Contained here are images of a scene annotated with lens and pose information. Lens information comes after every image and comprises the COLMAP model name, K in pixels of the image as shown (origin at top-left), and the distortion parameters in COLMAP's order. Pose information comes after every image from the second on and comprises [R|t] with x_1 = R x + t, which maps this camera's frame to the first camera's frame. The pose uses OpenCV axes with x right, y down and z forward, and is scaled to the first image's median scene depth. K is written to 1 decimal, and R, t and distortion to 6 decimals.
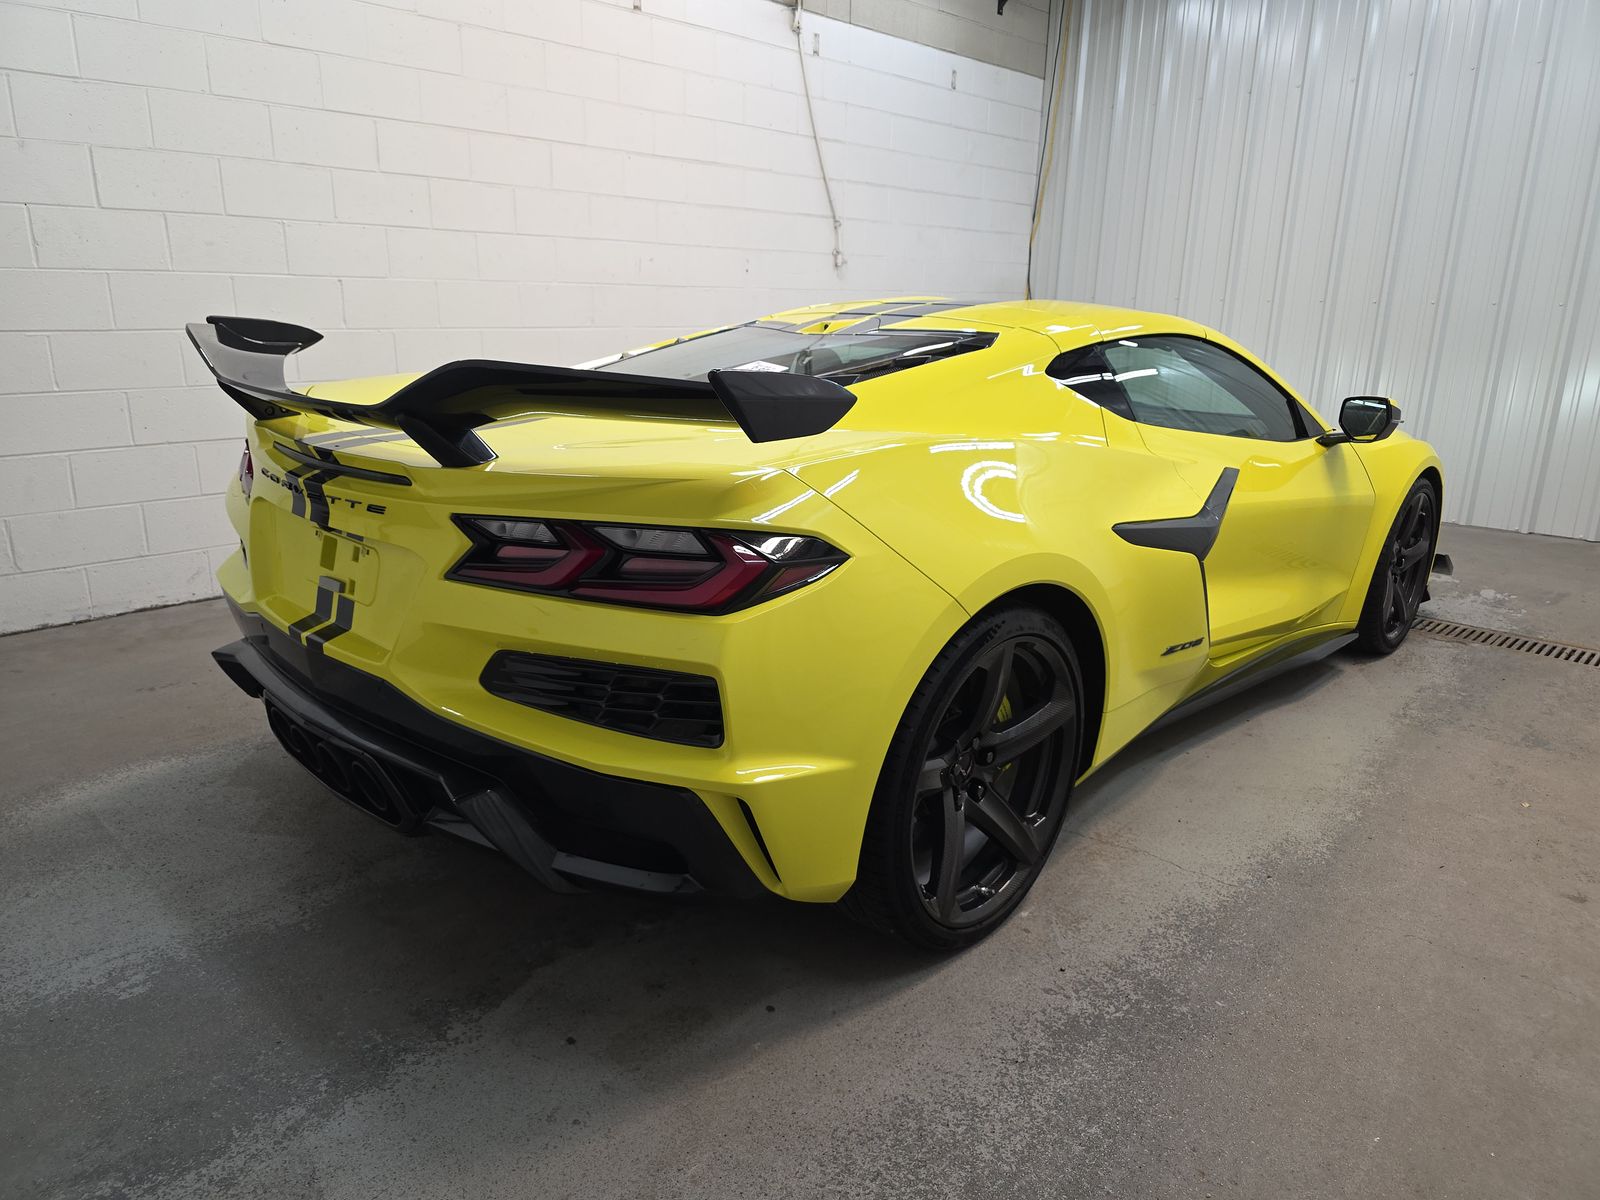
lens RADIAL K [[1088.2, 0, 800.0], [0, 1088.2, 600.0], [0, 0, 1]] dist [0.049340, -0.046623]
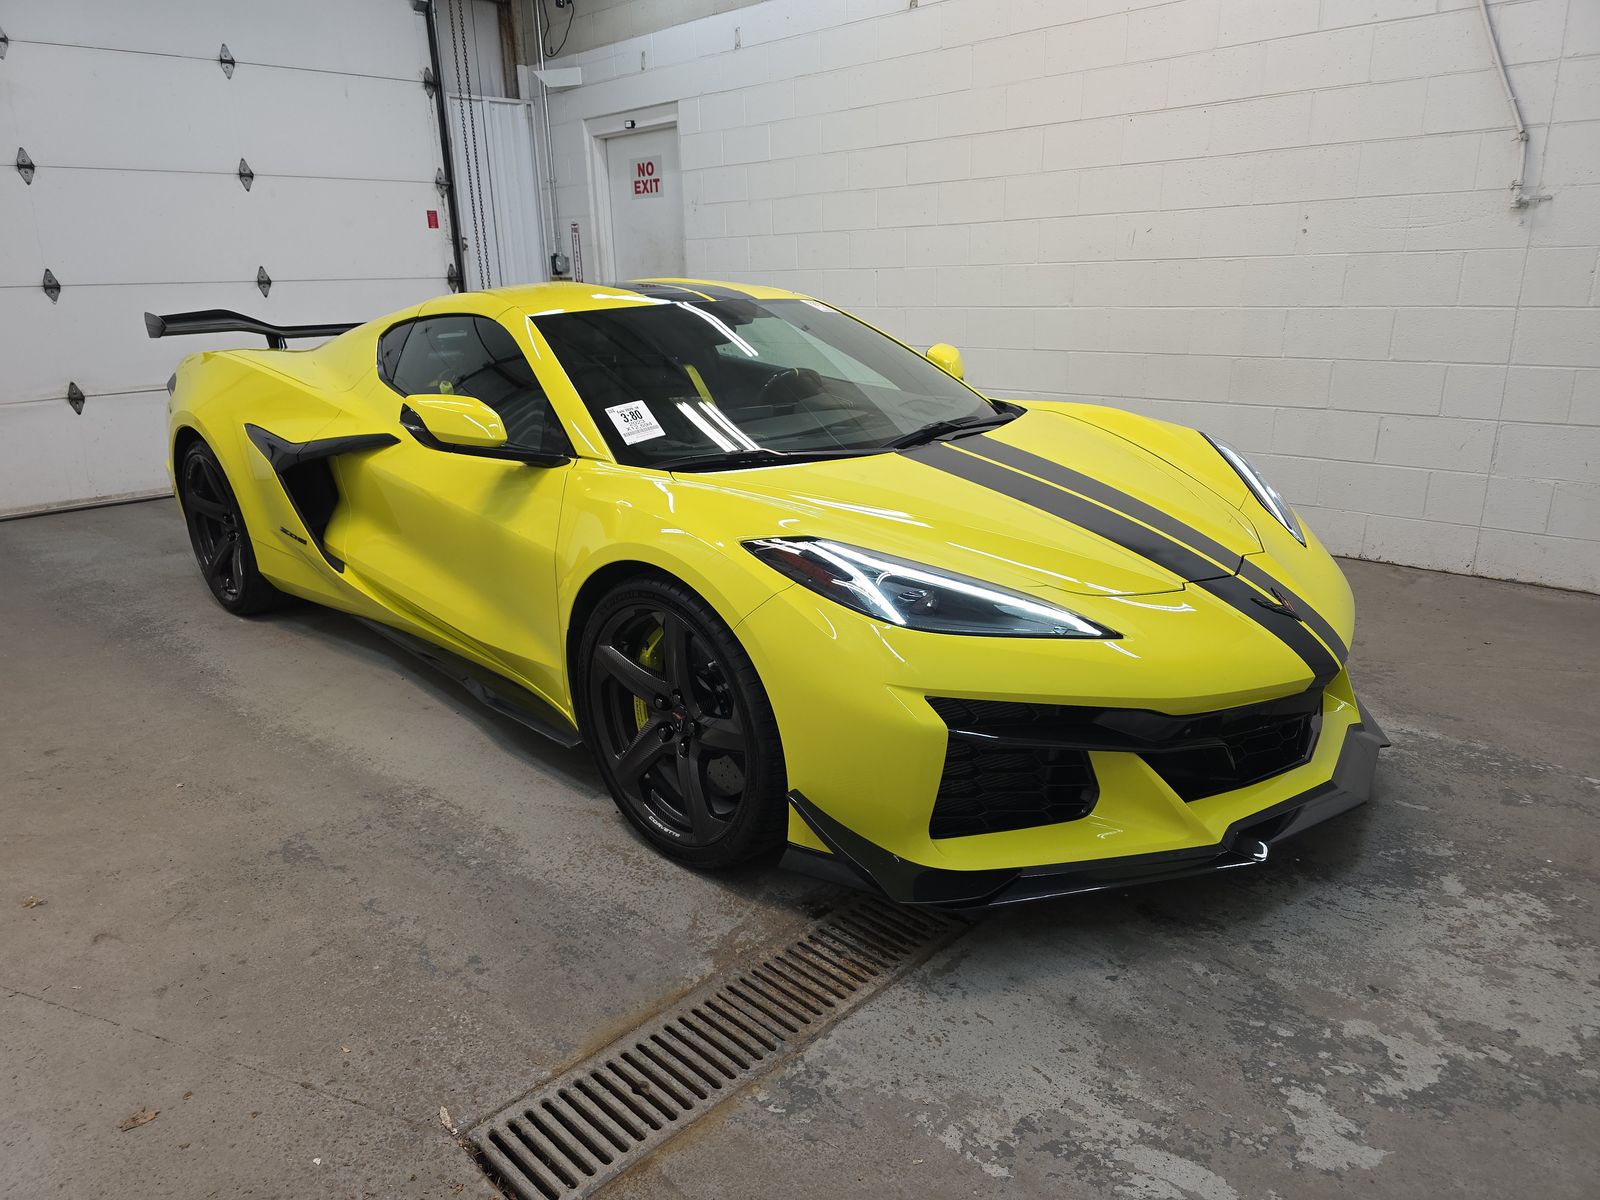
lens RADIAL K [[1088.2, 0, 800.0], [0, 1088.2, 600.0], [0, 0, 1]] dist [0.049340, -0.046623]
pose [[-0.033648, 0.270534, -0.962122, 1.390773], [-0.248252, 0.930234, 0.270250, -0.344168], [0.968111, 0.247942, 0.035860, 1.308100]]
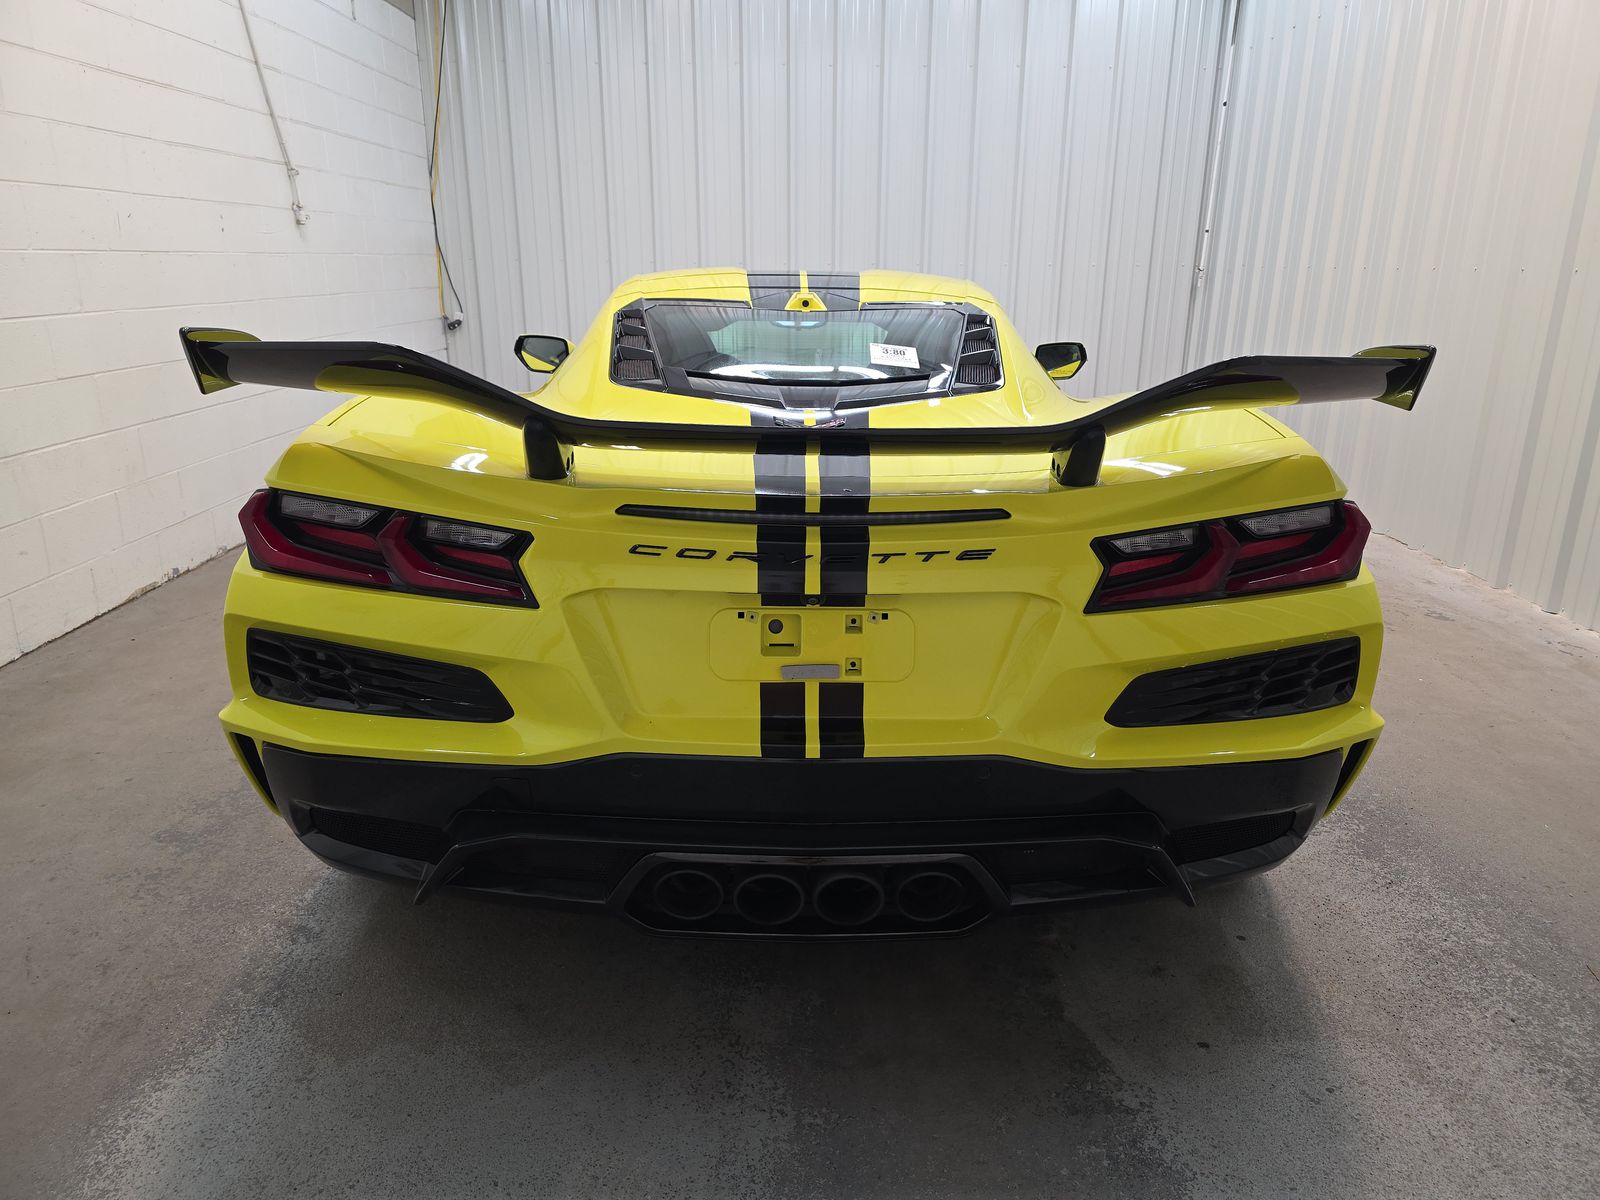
lens RADIAL K [[1072.1, 0, 826.7], [0, 1072.1, 597.4], [0, 0, 1]] dist [0.048395, -0.051405]
pose [[0.711870, -0.220129, 0.666921, -0.585769], [0.193431, 0.974336, 0.115128, -0.096588], [-0.675148, 0.047047, 0.736180, 0.288300]]
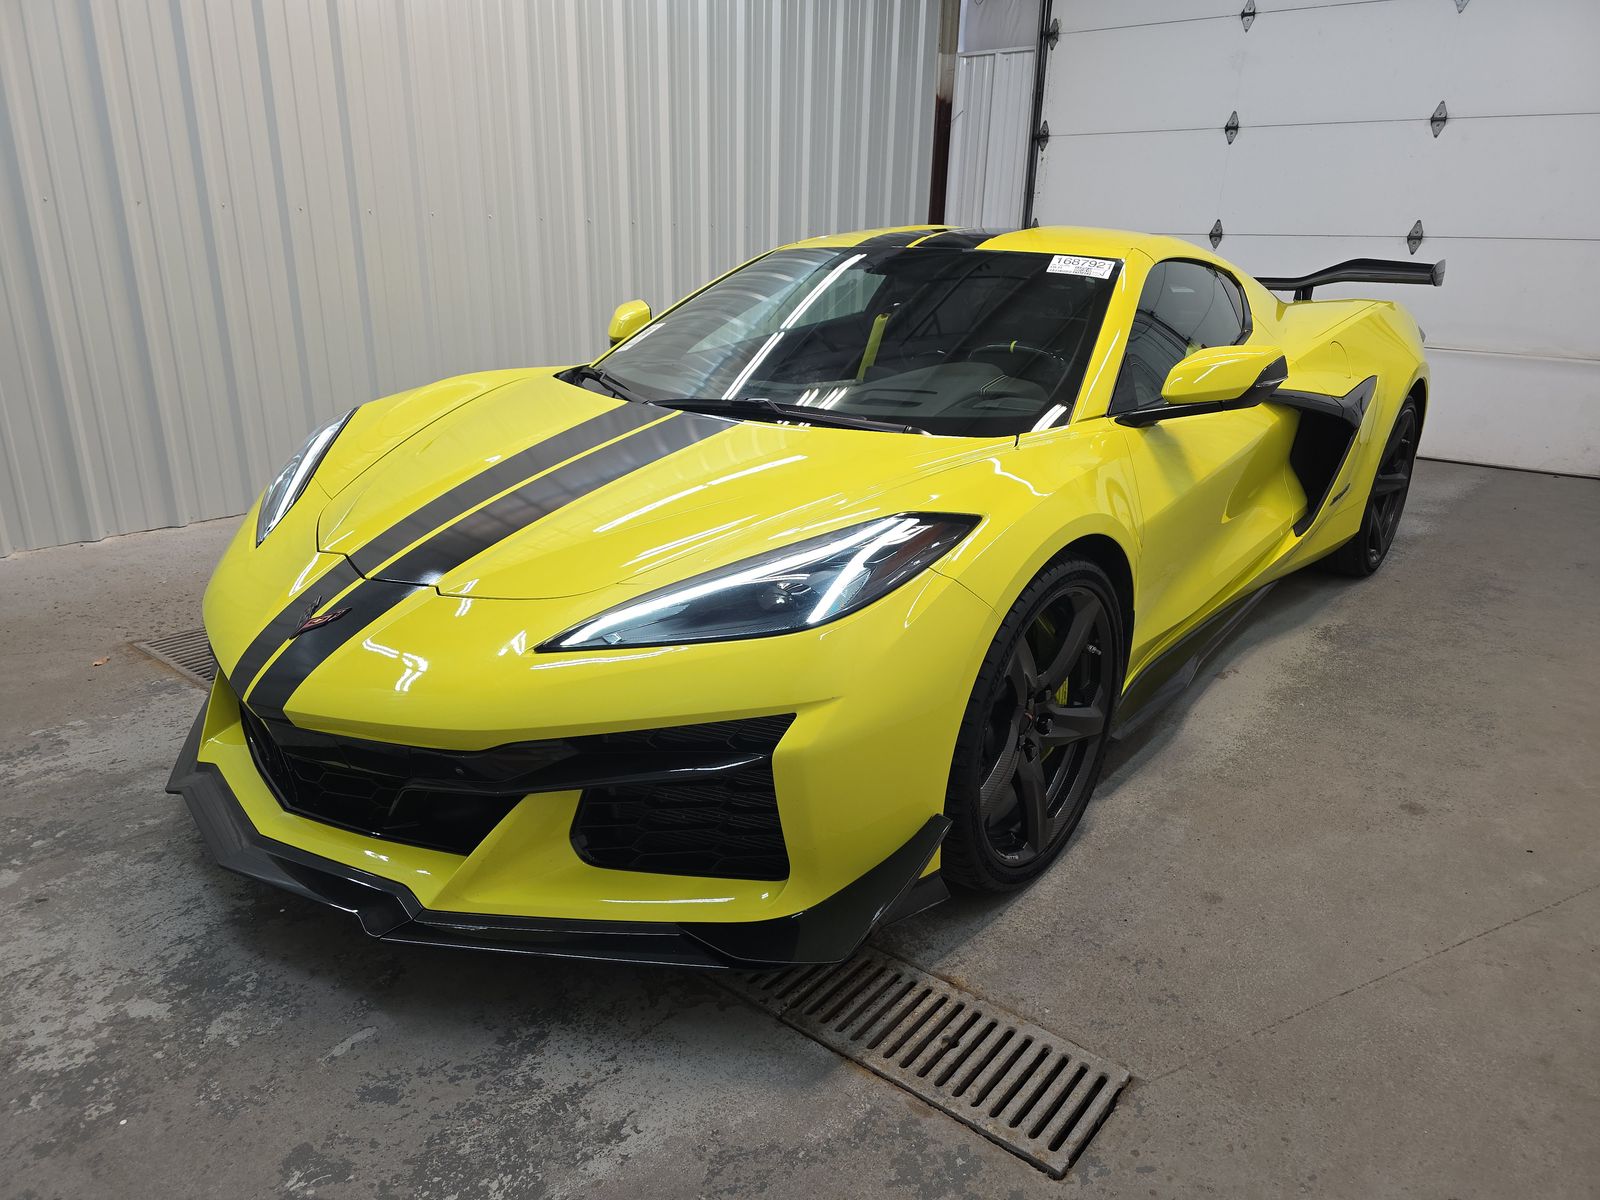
lens RADIAL K [[1085.1, 0, 779.7], [0, 1085.1, 603.2], [0, 0, 1]] dist [0.050228, -0.046706]
pose [[-0.997578, -0.022731, -0.065735, 0.454338], [-0.055794, 0.825844, 0.561132, -0.578433], [0.041532, 0.563440, -0.825112, 2.150260]]
